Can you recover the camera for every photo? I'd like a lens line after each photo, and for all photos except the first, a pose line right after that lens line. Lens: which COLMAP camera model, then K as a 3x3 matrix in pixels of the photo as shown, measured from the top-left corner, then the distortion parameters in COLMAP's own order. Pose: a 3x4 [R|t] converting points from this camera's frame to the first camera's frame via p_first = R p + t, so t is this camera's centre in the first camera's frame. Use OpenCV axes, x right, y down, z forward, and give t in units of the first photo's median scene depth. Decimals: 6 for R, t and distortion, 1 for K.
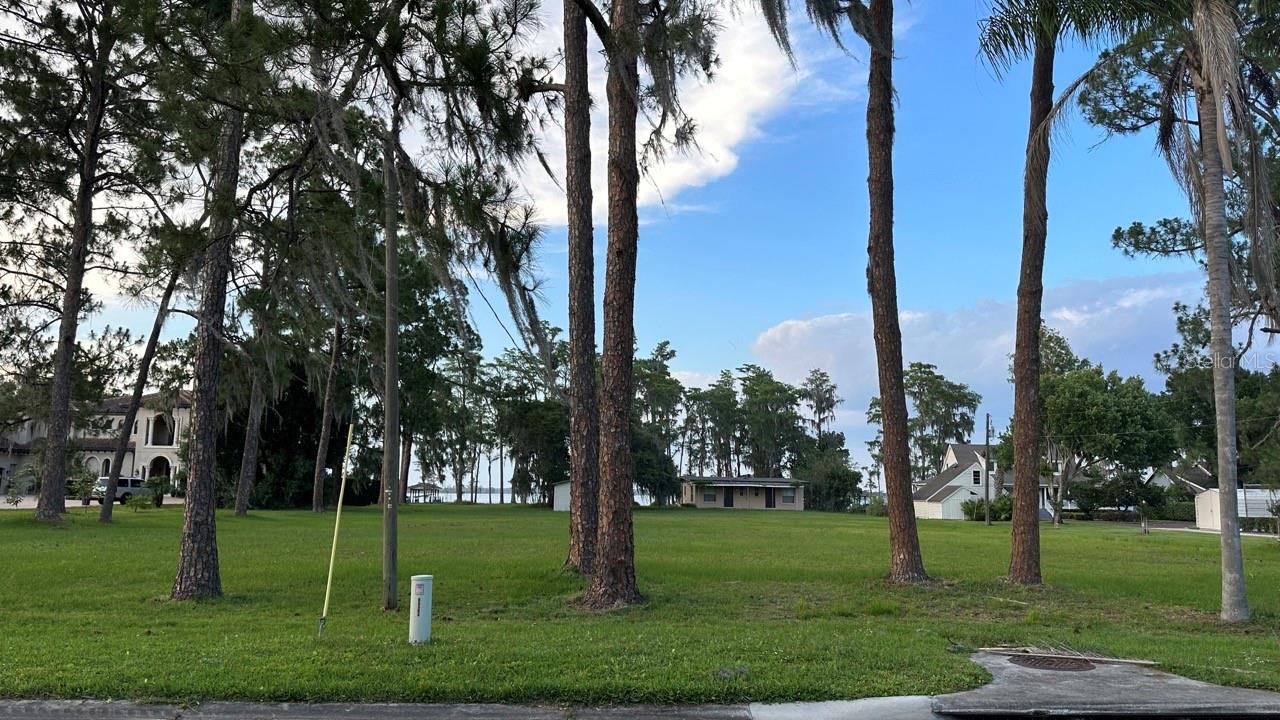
lens RADIAL K [[898.9, 0, 635.4], [0, 898.9, 361.9], [0, 0, 1]] dist [0.124686, -0.183073]
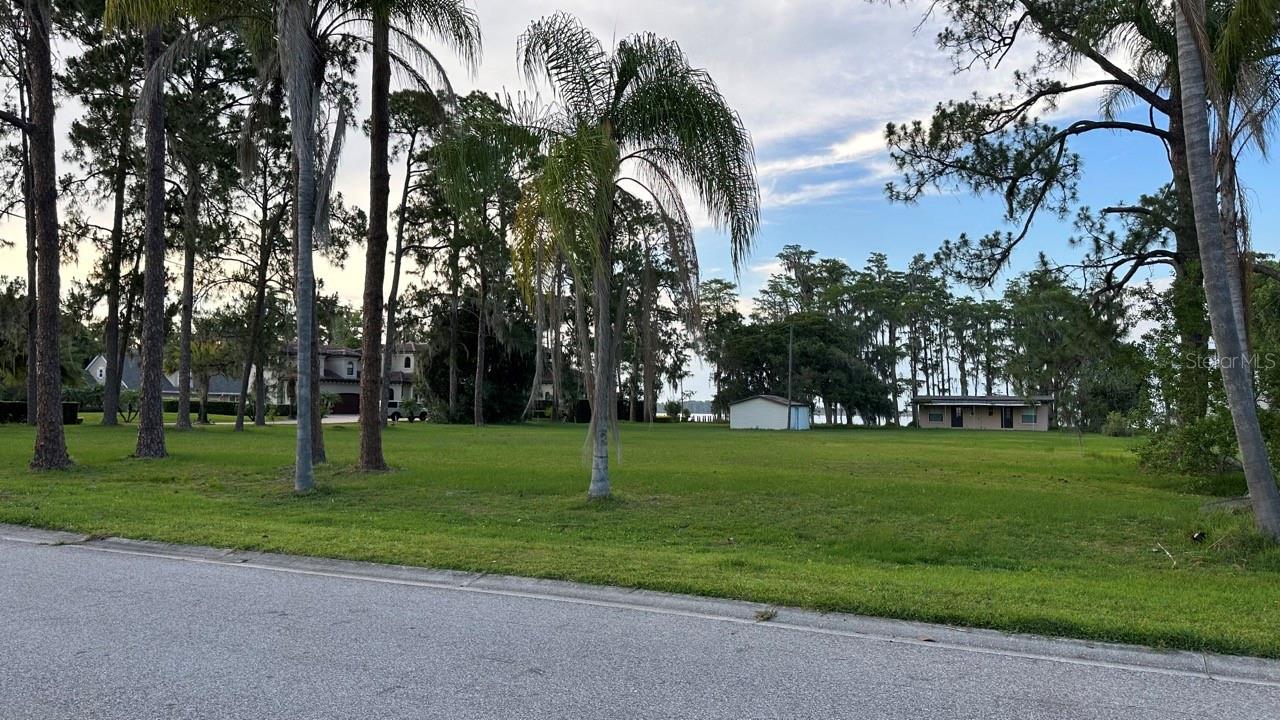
lens RADIAL K [[898.9, 0, 635.4], [0, 898.9, 361.9], [0, 0, 1]] dist [0.124686, -0.183073]
pose [[0.882356, -0.032193, -0.469481, 0.254267], [0.071013, 0.995341, 0.065211, 0.007421], [0.465194, -0.090879, 0.880531, 0.014824]]
